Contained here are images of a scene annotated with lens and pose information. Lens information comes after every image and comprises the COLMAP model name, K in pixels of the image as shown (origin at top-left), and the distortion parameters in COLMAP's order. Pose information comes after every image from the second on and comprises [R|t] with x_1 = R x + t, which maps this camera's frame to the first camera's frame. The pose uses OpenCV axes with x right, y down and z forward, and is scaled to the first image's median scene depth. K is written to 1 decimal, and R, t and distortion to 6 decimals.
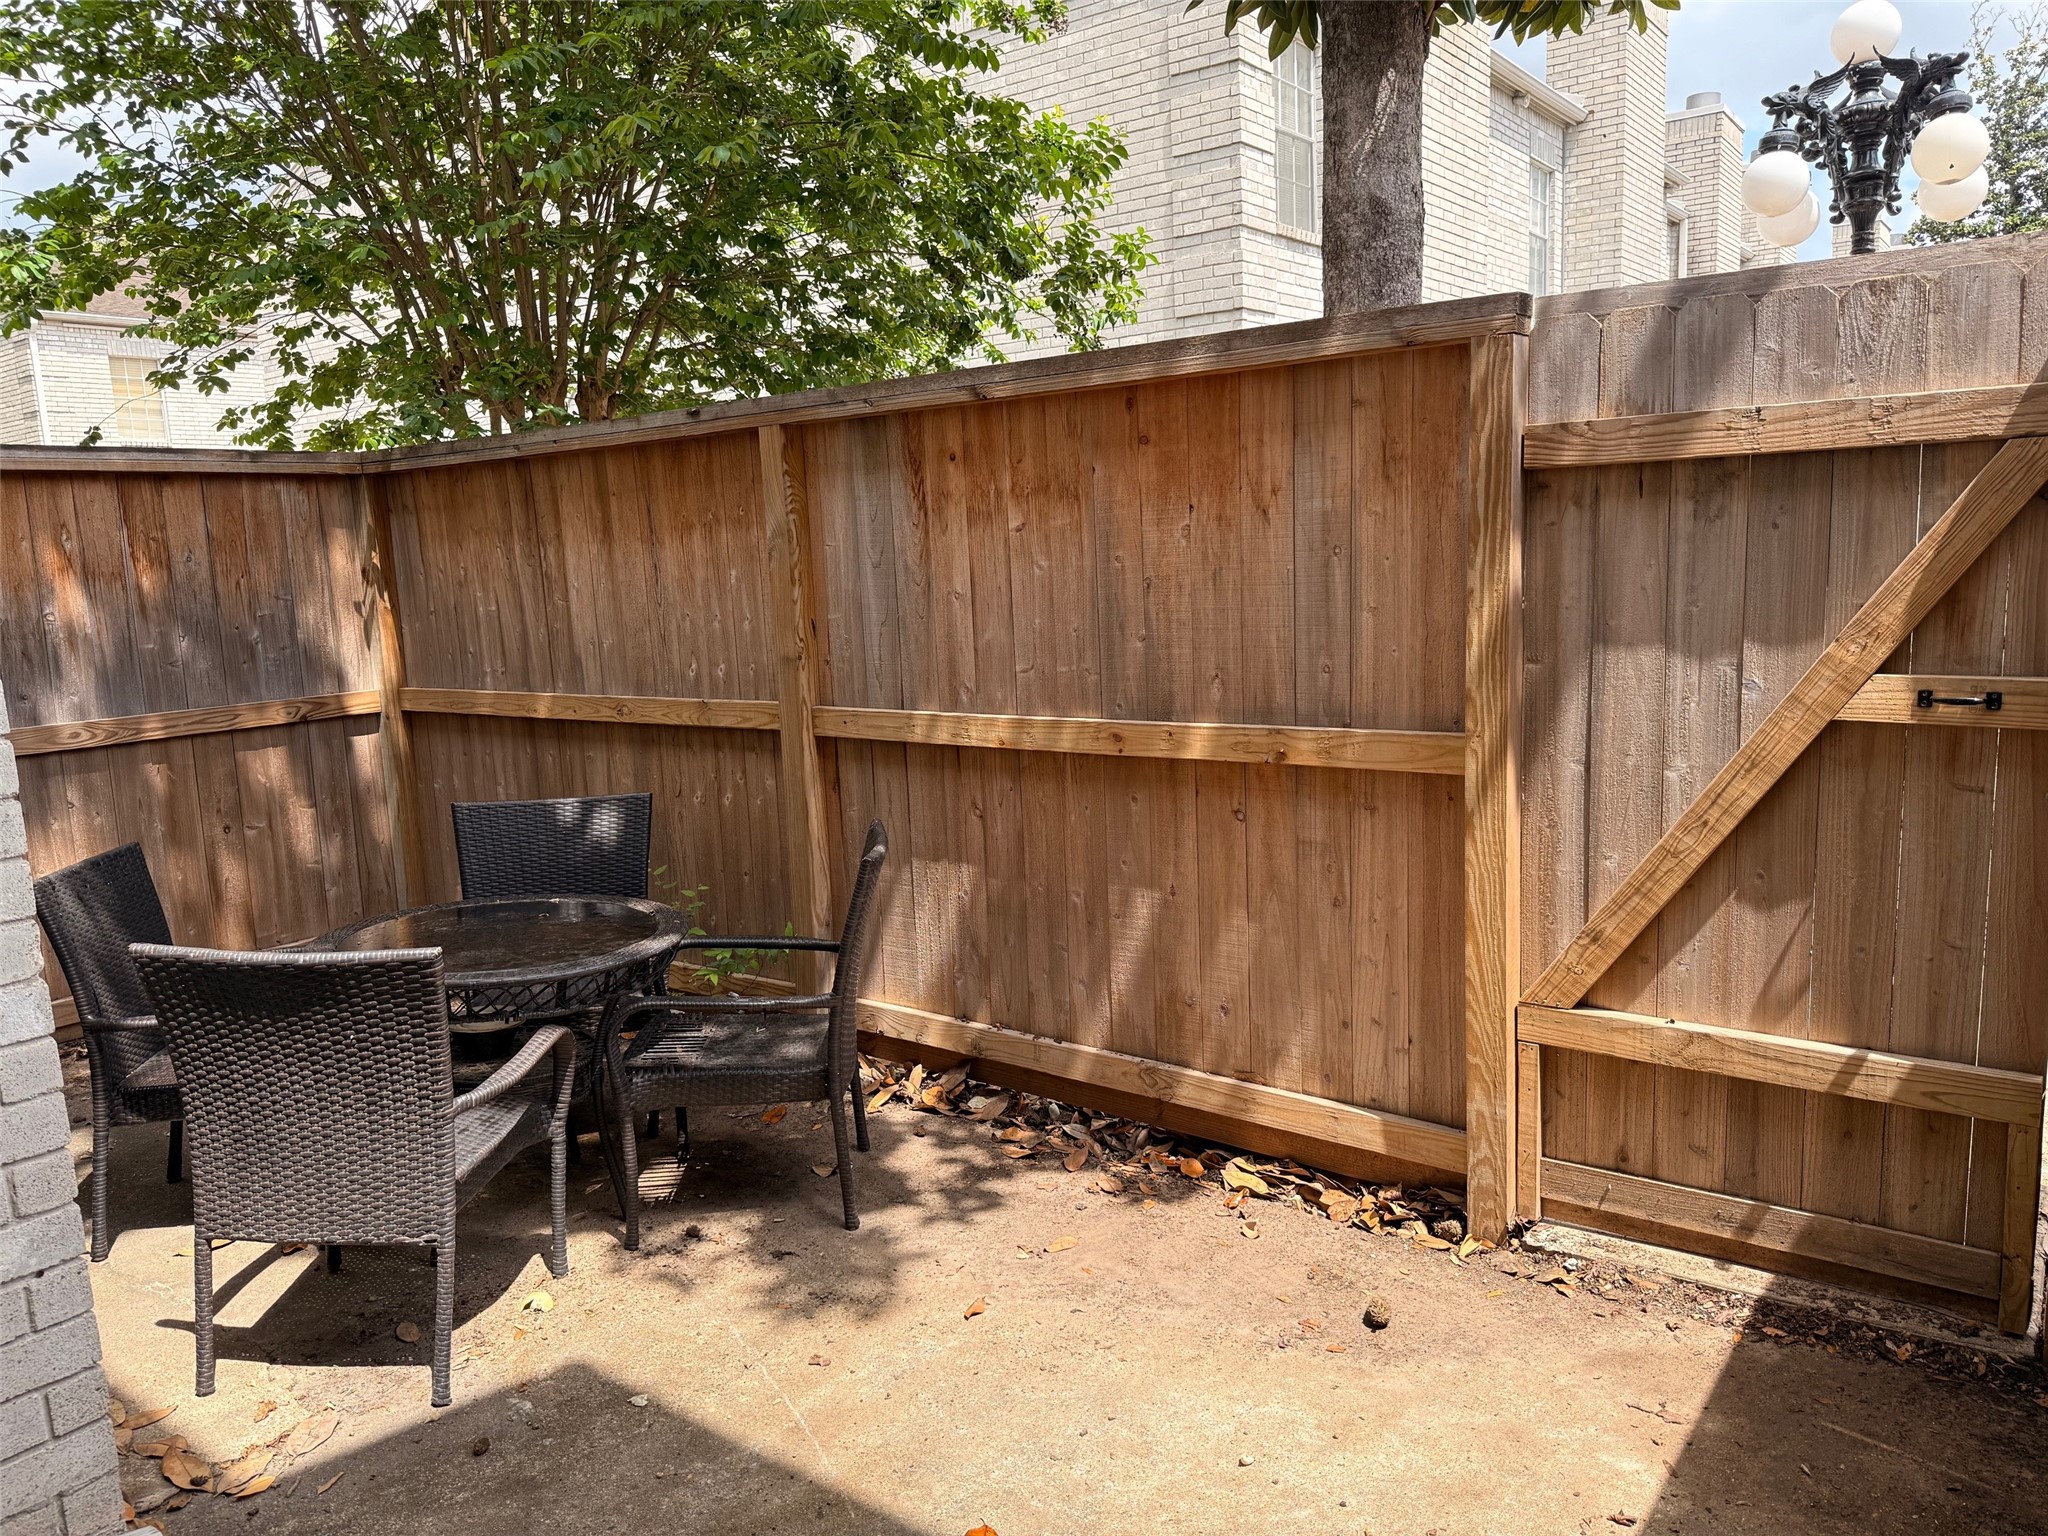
lens RADIAL K [[1446.6, 0, 1024.0], [0, 1446.6, 768.0], [0, 0, 1]] dist [0.073975, -0.086243]
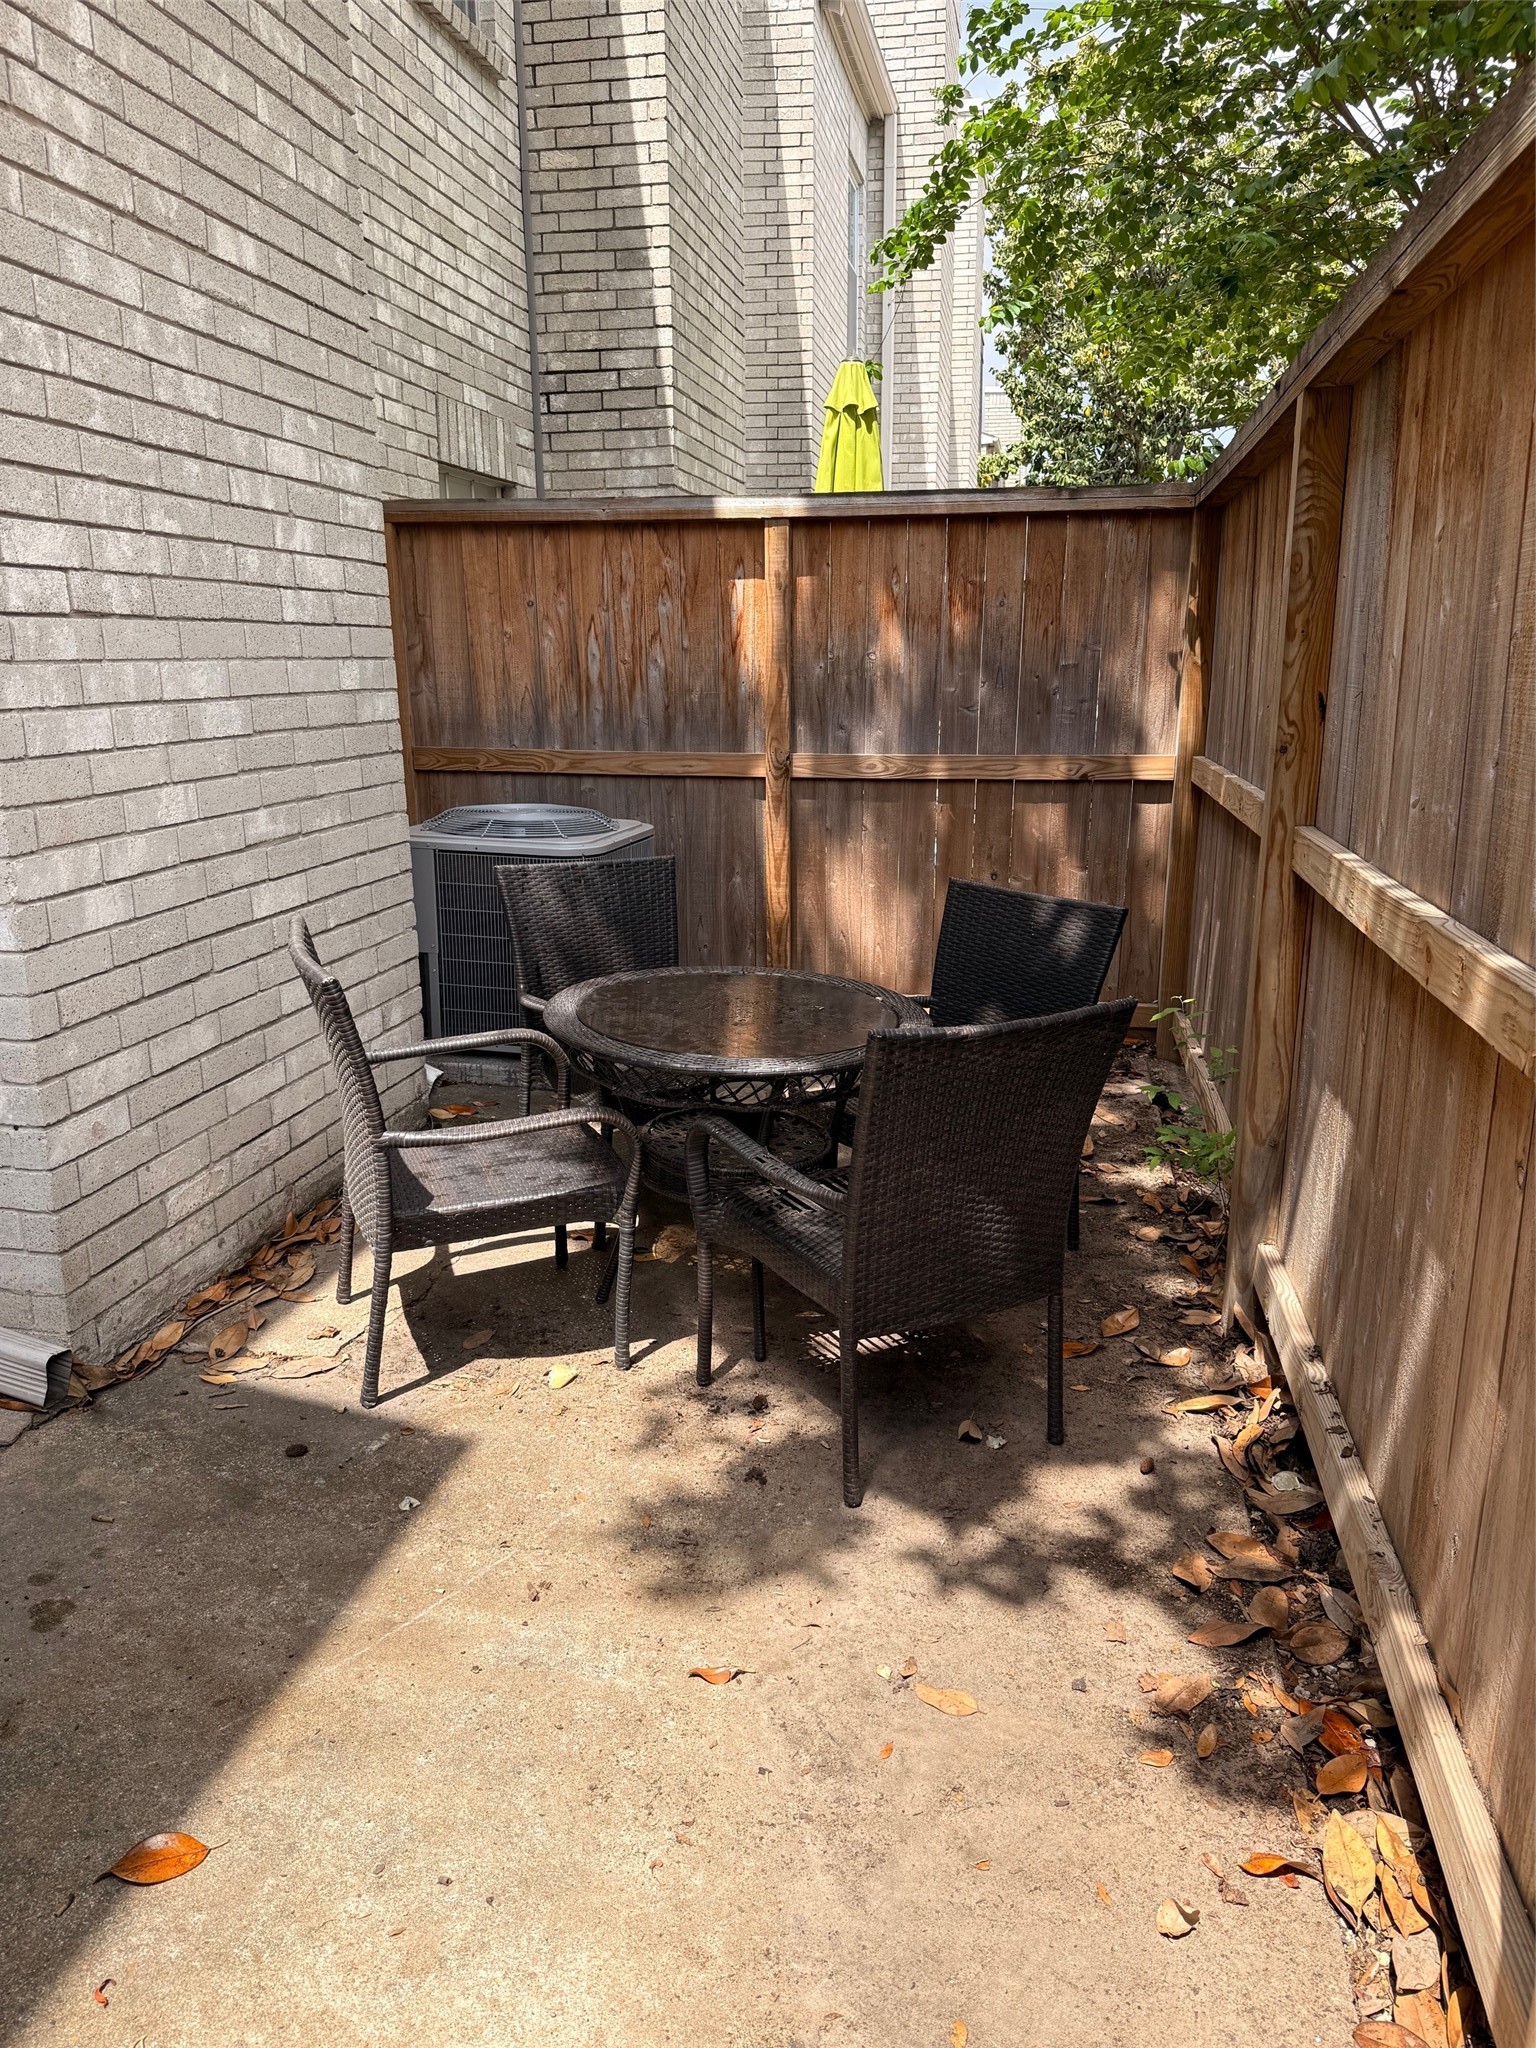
lens RADIAL K [[1433.2, 0, 768.0], [0, 1433.2, 1024.0], [0, 0, 1]] dist [0.178386, -0.337667]
pose [[0.440341, 0.261151, -0.859011, 0.318609], [-0.154204, 0.964544, 0.214187, -0.056390], [0.884489, 0.038148, 0.464998, 0.428733]]
